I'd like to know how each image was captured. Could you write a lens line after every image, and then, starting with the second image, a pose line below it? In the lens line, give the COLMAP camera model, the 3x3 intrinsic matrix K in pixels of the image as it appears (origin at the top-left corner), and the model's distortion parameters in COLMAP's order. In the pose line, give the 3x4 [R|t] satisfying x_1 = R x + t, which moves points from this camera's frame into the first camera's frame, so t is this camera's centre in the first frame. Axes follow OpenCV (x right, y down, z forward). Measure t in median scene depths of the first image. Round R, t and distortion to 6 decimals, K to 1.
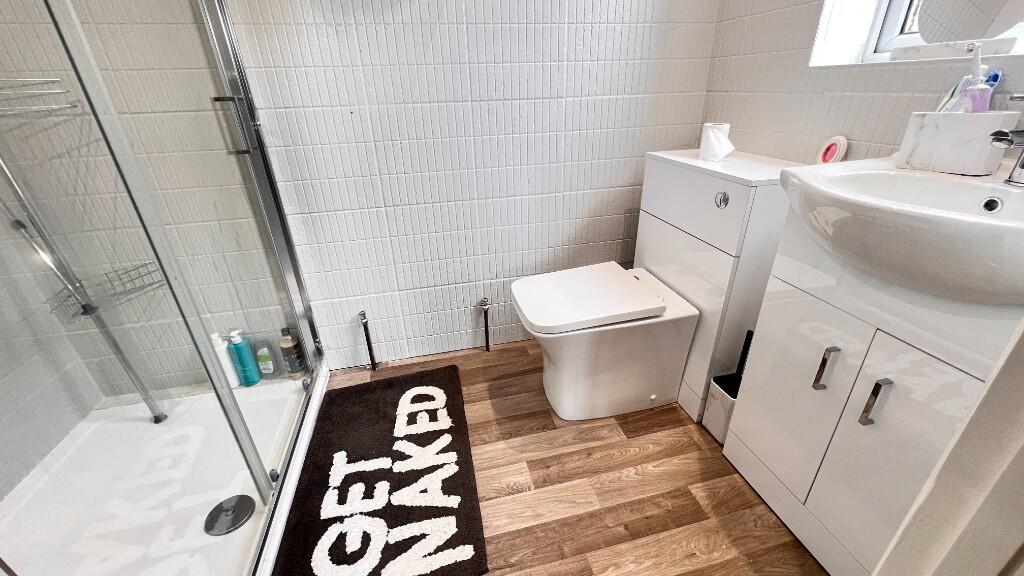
lens RADIAL K [[408.7, 0, 513.1], [0, 408.7, 283.3], [0, 0, 1]] dist [-0.000616, -0.000365]
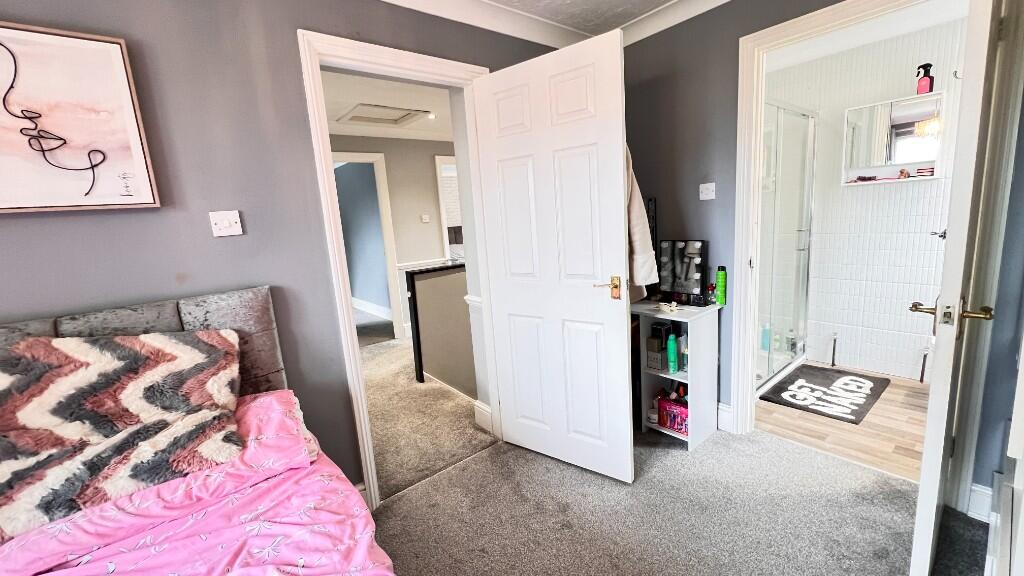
lens RADIAL K [[408.7, 0, 512.1], [0, 408.7, 287.1], [0, 0, 1]] dist [-0.000616, -0.000365]
pose [[0.446023, 0.147778, -0.882737, 0.708602], [-0.341398, 0.939796, -0.015168, 0.482024], [0.827352, 0.308130, 0.469622, -1.403811]]
